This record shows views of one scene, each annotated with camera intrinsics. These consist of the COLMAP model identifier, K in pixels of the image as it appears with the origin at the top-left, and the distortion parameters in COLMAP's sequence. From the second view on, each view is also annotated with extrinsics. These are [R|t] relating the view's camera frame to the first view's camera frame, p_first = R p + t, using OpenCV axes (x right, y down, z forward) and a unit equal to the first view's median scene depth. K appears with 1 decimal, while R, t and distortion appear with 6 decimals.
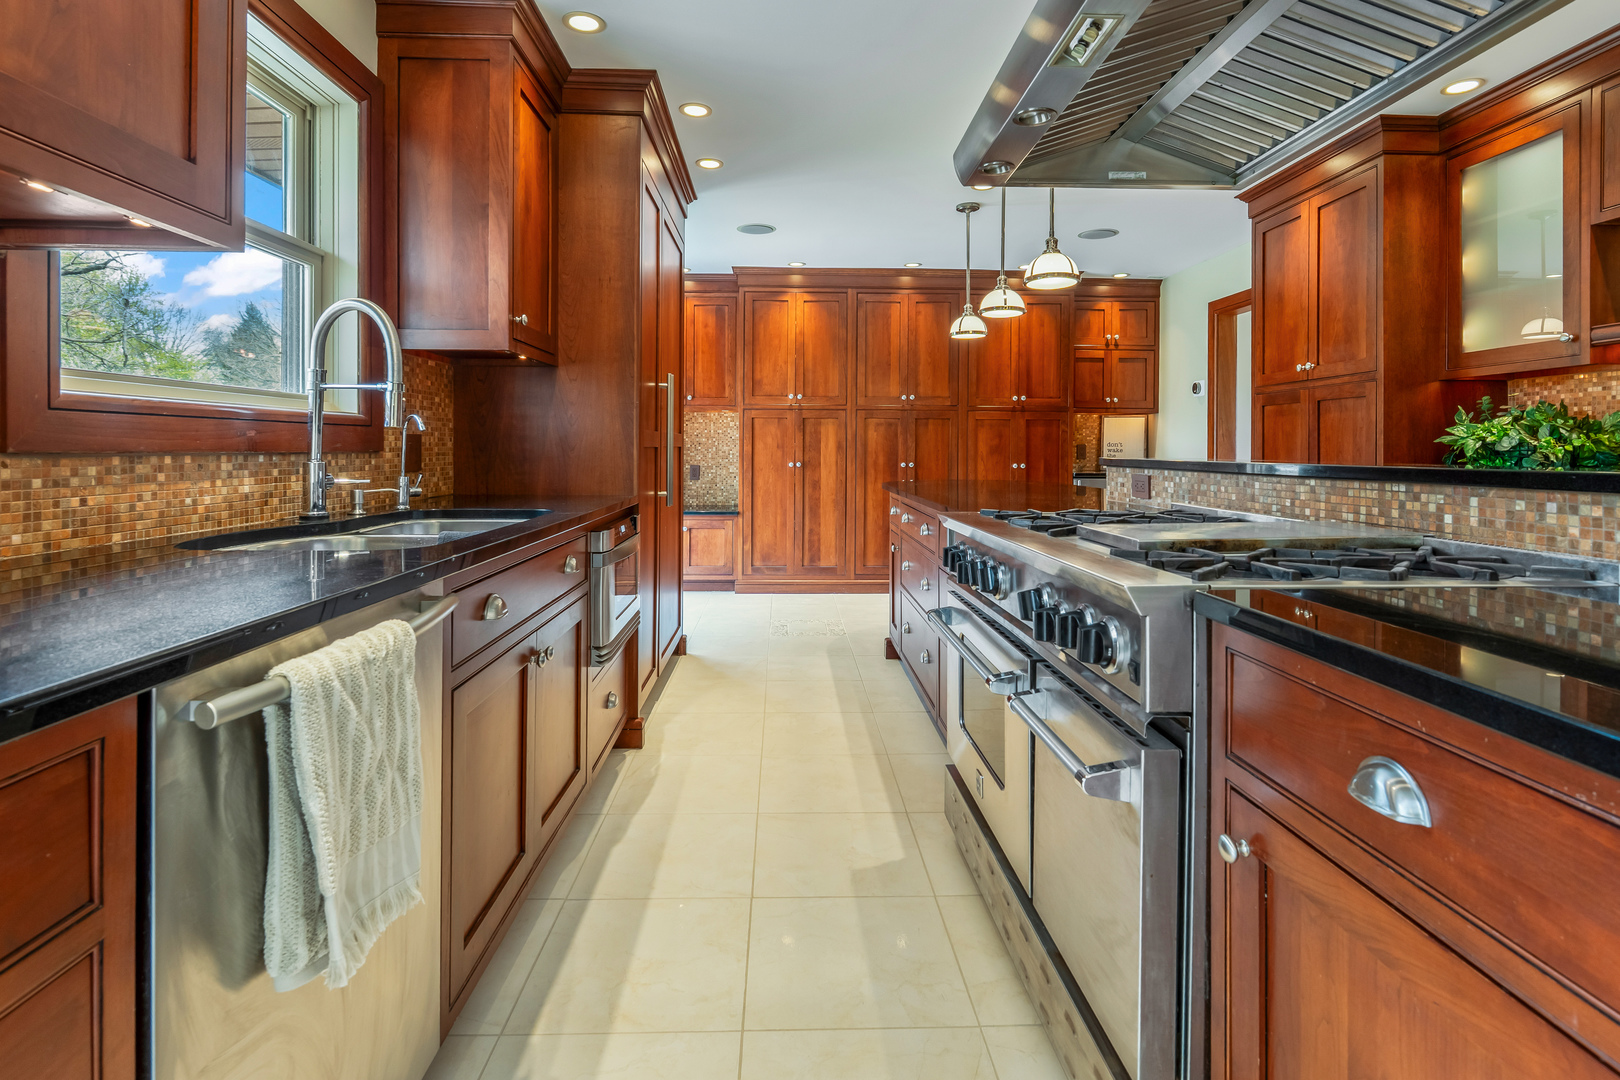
lens RADIAL K [[797.3, 0, 809.2], [0, 797.3, 451.5], [0, 0, 1]] dist [-0.002258, -0.000288]
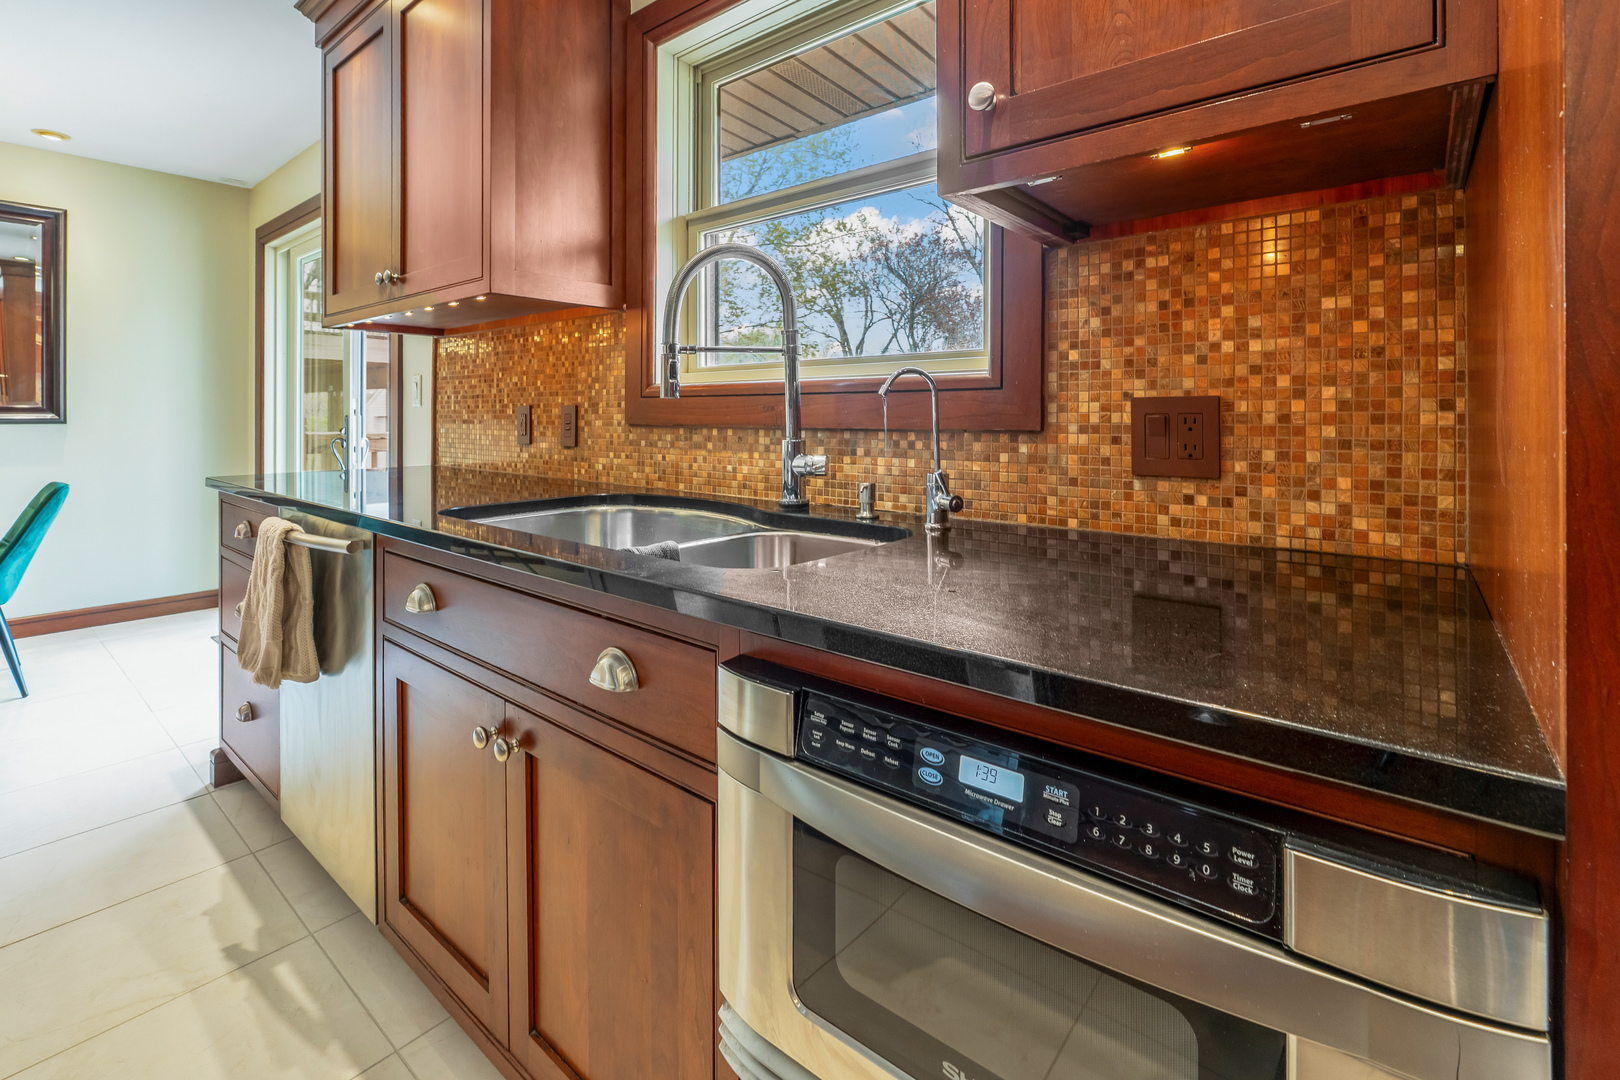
lens RADIAL K [[732.4, 0, 815.5], [0, 732.4, 407.8], [0, 0, 1]] dist [-0.003014, -0.000646]
pose [[-0.662576, -0.013345, -0.748876, -0.031995], [-0.006744, 0.999907, -0.011851, -0.007457], [0.748964, -0.002802, -0.662605, 0.969410]]
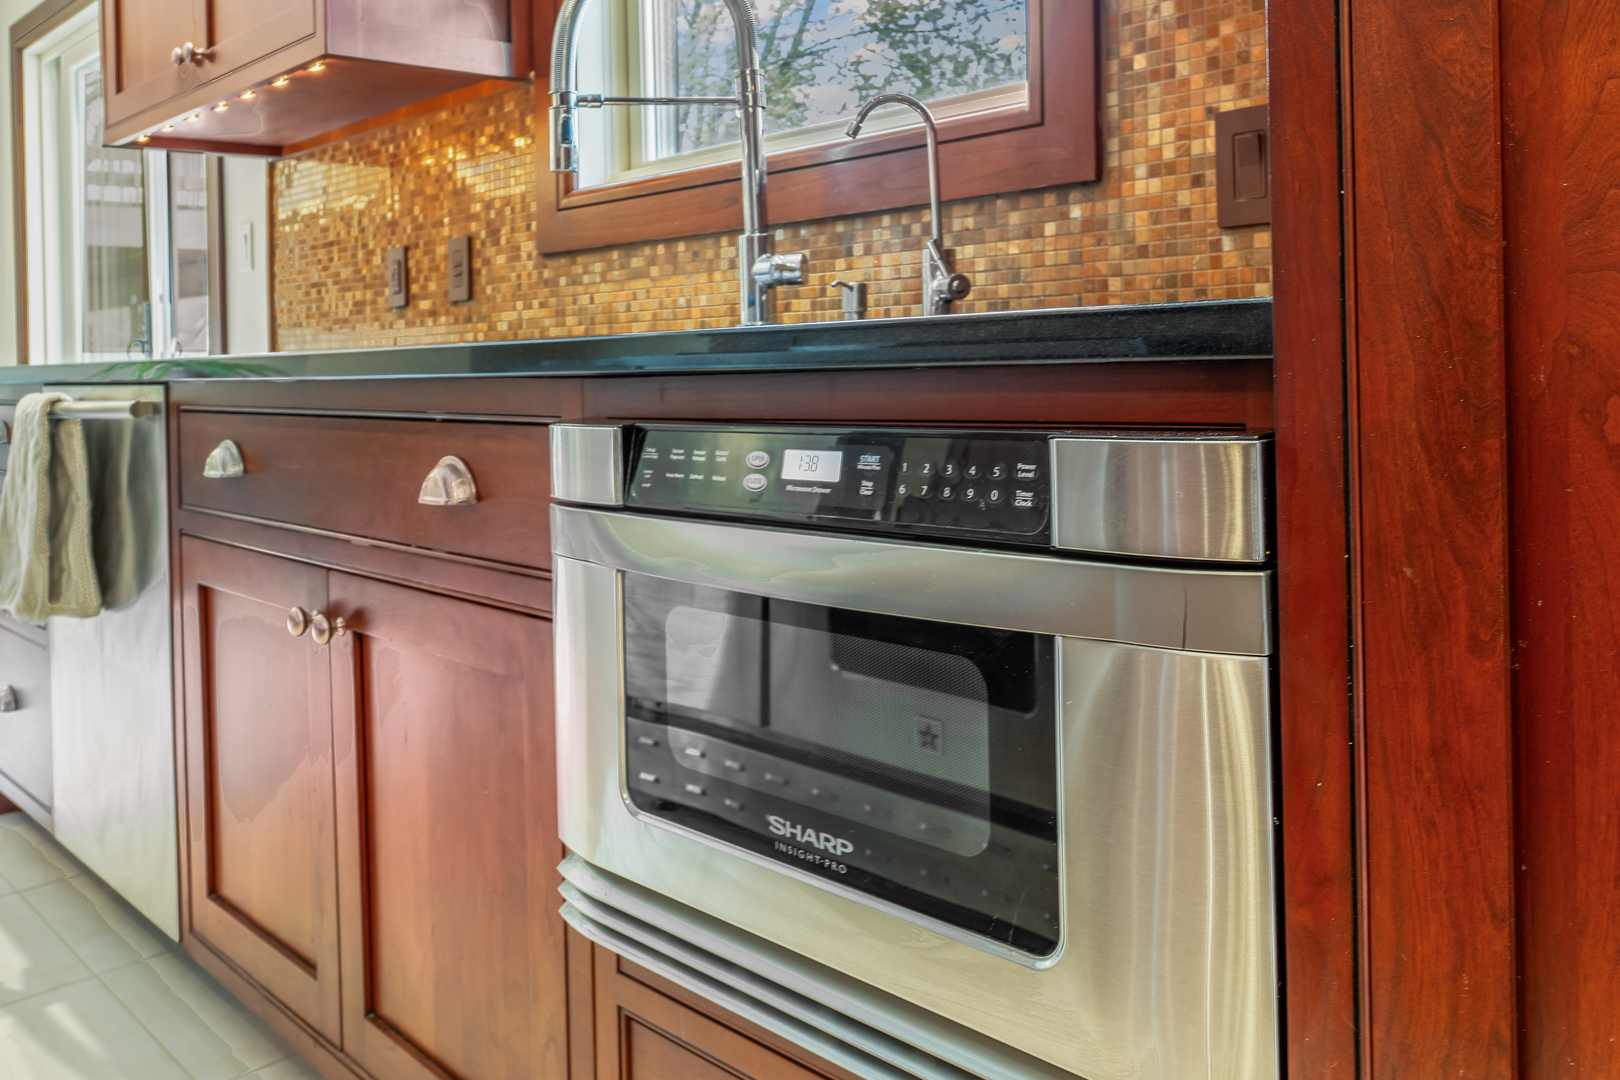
lens RADIAL K [[1344.9, 0, 806.2], [0, 1344.9, 324.5], [0, 0, 1]] dist [0.002012, 0.004258]
pose [[-0.752213, 0.002557, -0.658916, -0.014464], [0.022834, 0.999493, -0.022188, 0.061853], [0.658525, -0.031735, -0.751890, 1.094247]]
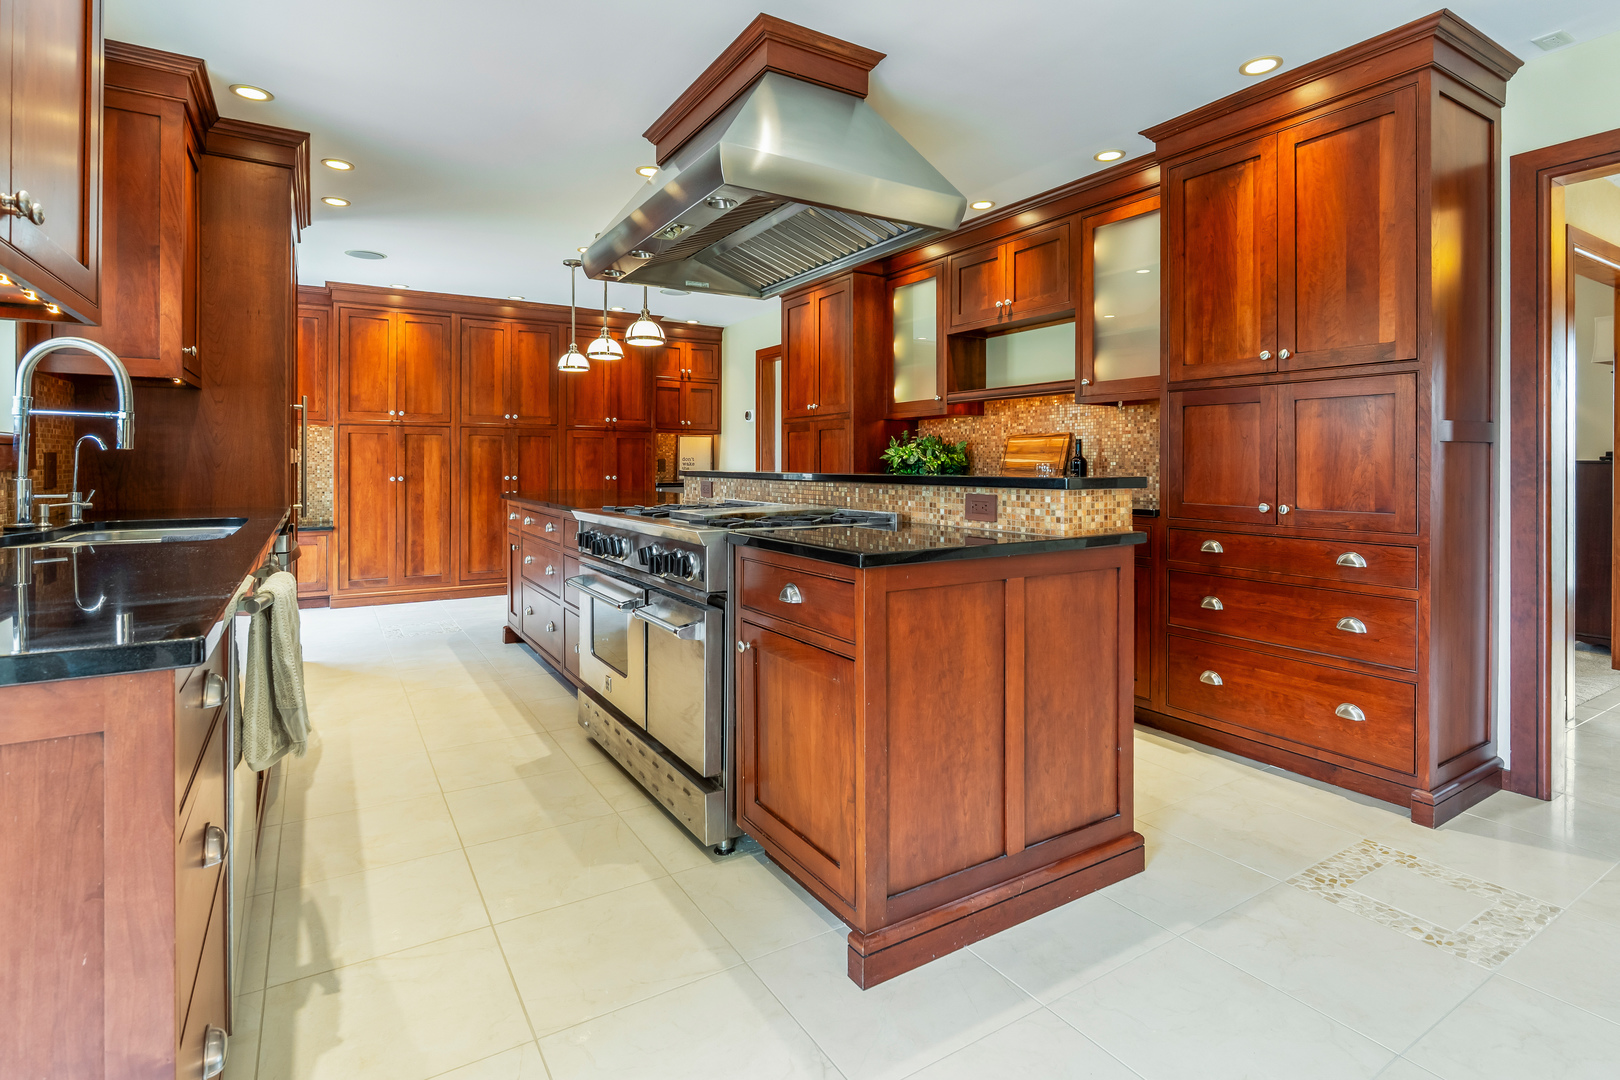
lens RADIAL K [[799.7, 0, 806.4], [0, 799.7, 464.3], [0, 0, 1]] dist [-0.002794, -0.000268]
pose [[0.870553, -0.003884, 0.492059, -0.135166], [0.004013, 0.999992, 0.000792, -0.002636], [-0.492058, 0.001285, 0.870562, -0.339278]]
